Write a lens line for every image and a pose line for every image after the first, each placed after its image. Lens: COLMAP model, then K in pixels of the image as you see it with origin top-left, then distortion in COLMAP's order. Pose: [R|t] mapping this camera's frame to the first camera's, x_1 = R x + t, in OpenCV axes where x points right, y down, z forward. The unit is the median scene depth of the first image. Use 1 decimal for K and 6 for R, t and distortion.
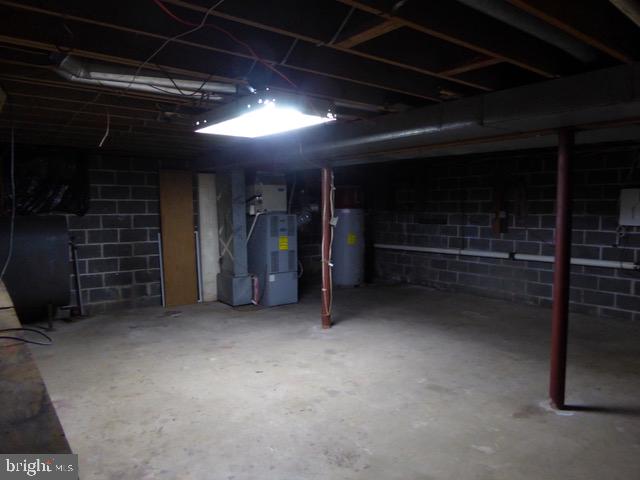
lens RADIAL K [[461.0, 0, 321.0], [0, 461.0, 241.3], [0, 0, 1]] dist [-0.008519, -0.010183]
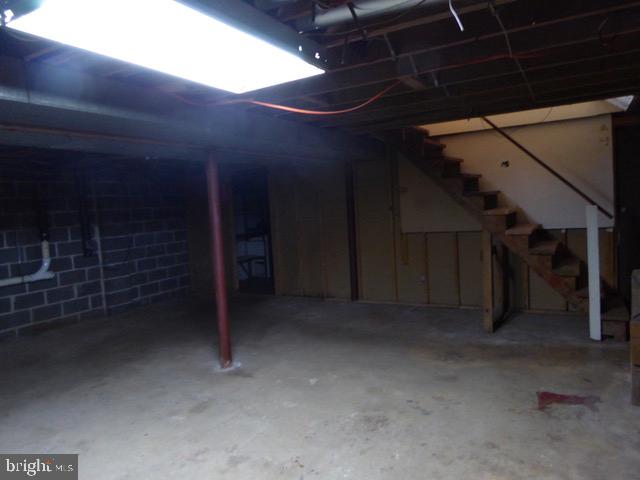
lens RADIAL K [[461.0, 0, 320.7], [0, 461.0, 239.2], [0, 0, 1]] dist [-0.008519, -0.010183]
pose [[-0.395401, -0.045763, 0.917368, -0.709429], [0.123207, 0.987089, 0.102345, -0.082485], [-0.910207, 0.153494, -0.384658, 1.142403]]
